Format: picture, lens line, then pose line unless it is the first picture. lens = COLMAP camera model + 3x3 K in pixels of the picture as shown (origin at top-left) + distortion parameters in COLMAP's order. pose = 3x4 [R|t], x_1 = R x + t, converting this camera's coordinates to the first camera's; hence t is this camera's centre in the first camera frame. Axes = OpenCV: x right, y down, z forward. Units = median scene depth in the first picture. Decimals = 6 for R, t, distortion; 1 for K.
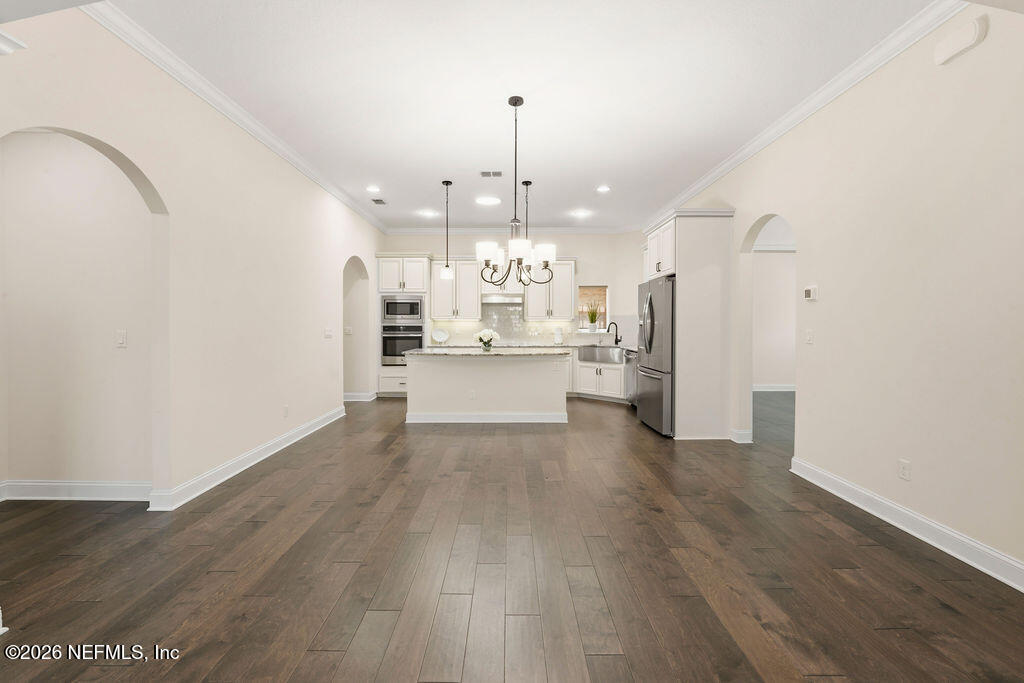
lens RADIAL K [[421.0, 0, 505.8], [0, 421.0, 330.8], [0, 0, 1]] dist [-0.009993, -0.000001]
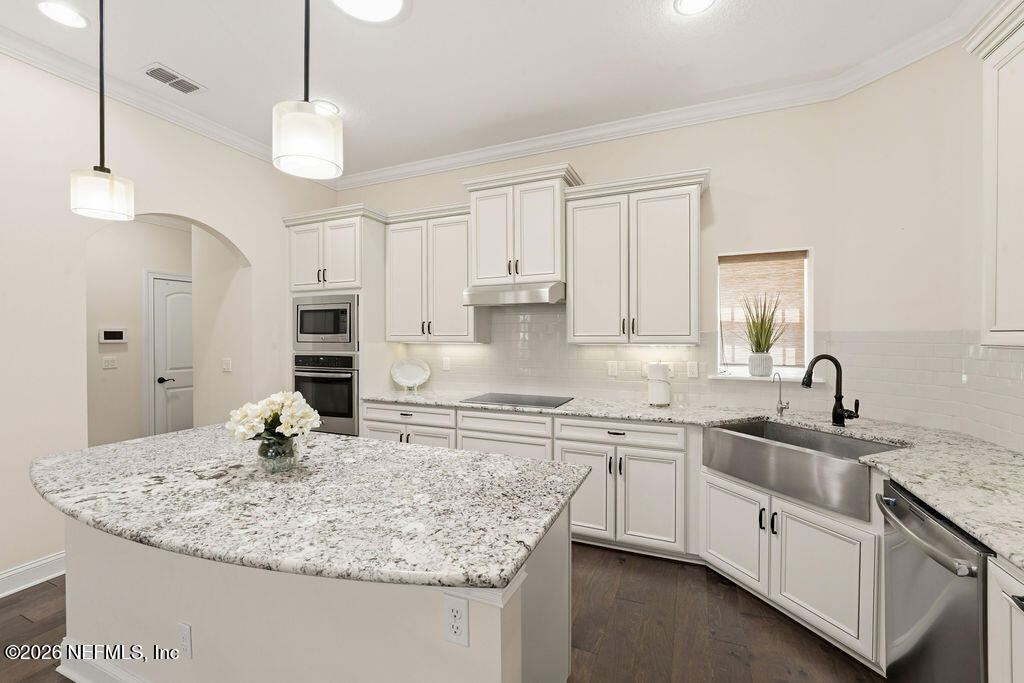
lens RADIAL K [[421.0, 0, 509.7], [0, 421.0, 336.1], [0, 0, 1]] dist [-0.009993, -0.000001]
pose [[0.919110, -0.002196, -0.393996, 0.160952], [-0.003376, 0.999904, -0.013449, -0.029289], [0.393988, 0.013691, 0.919014, 0.618407]]
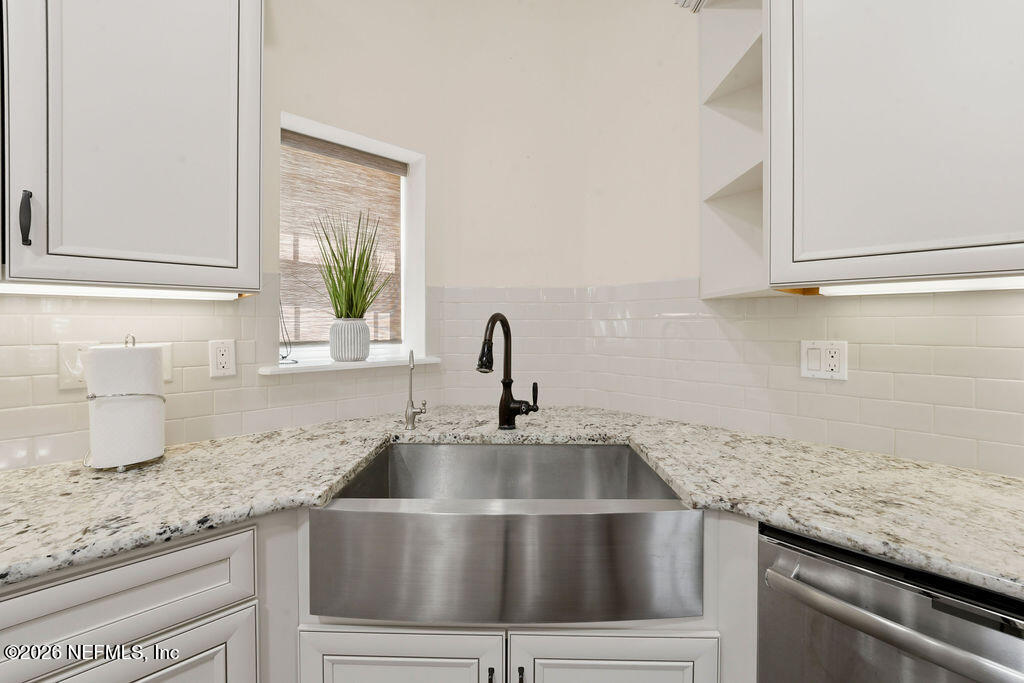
lens RADIAL K [[421.0, 0, 507.4], [0, 421.0, 330.9], [0, 0, 1]] dist [-0.009993, -0.000001]
pose [[0.728464, -0.008361, 0.685033, 0.129423], [0.008512, 0.999959, 0.003153, -0.013206], [-0.685032, 0.003534, 0.728505, 0.860985]]
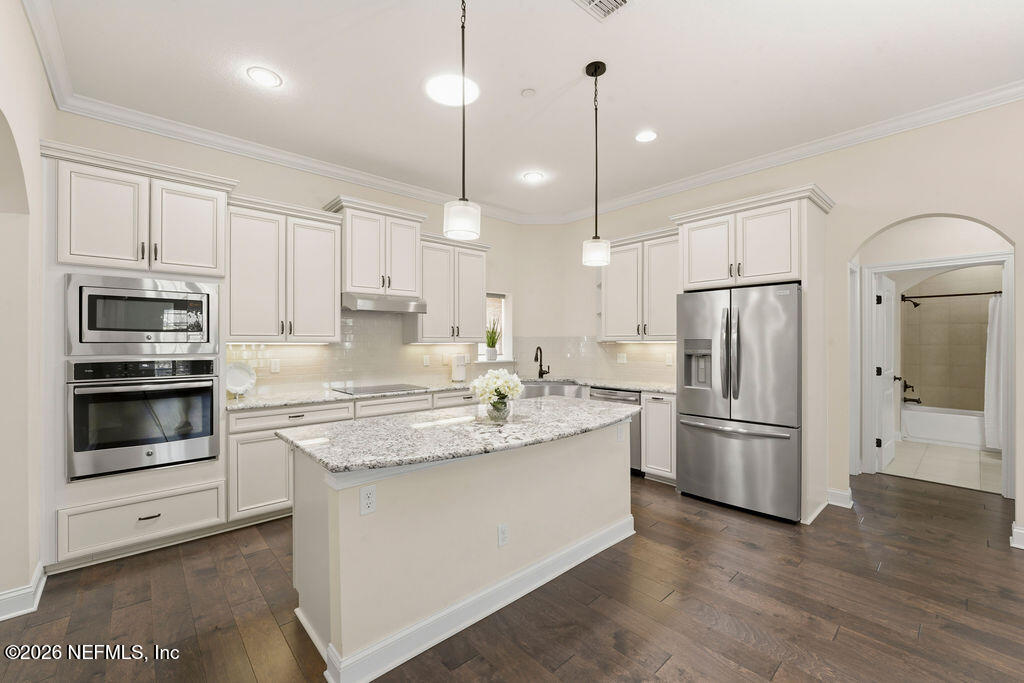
lens RADIAL K [[421.0, 0, 505.1], [0, 421.0, 345.4], [0, 0, 1]] dist [-0.009993, -0.000001]
pose [[0.745394, -0.006458, 0.666593, -0.255324], [0.009721, 0.999952, -0.001183, -0.022301], [-0.666554, 0.007362, 0.745421, 0.513916]]
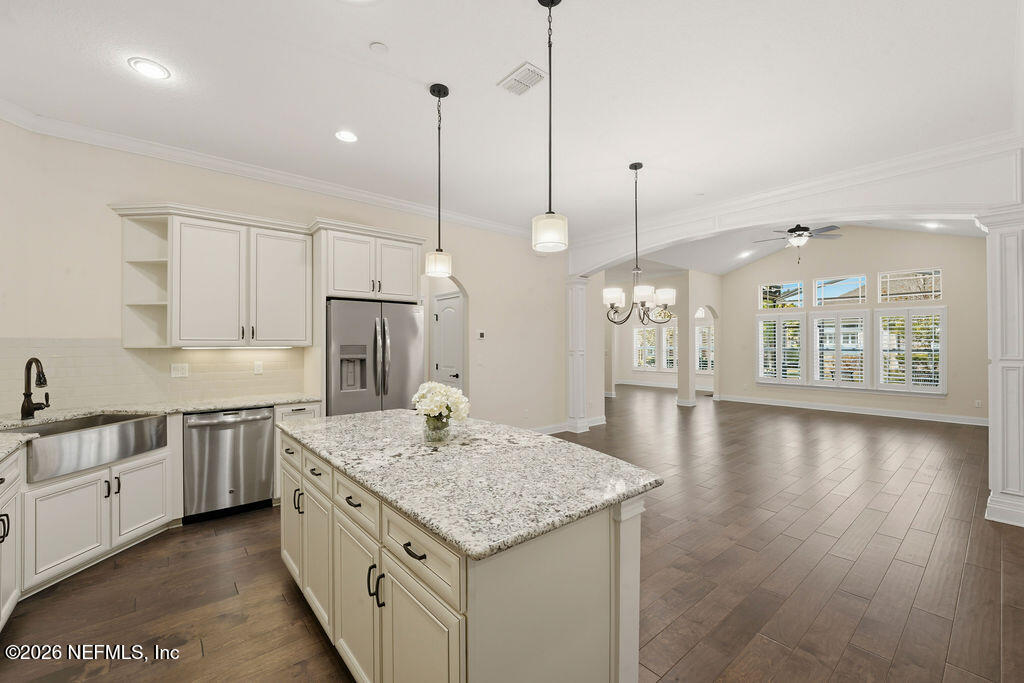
lens RADIAL K [[421.0, 0, 513.5], [0, 421.0, 343.2], [0, 0, 1]] dist [-0.009993, -0.000001]
pose [[-0.653211, 0.002778, 0.757171, -0.287592], [0.010221, 0.999935, 0.005149, -0.030686], [-0.757107, 0.011103, -0.653196, 0.919948]]
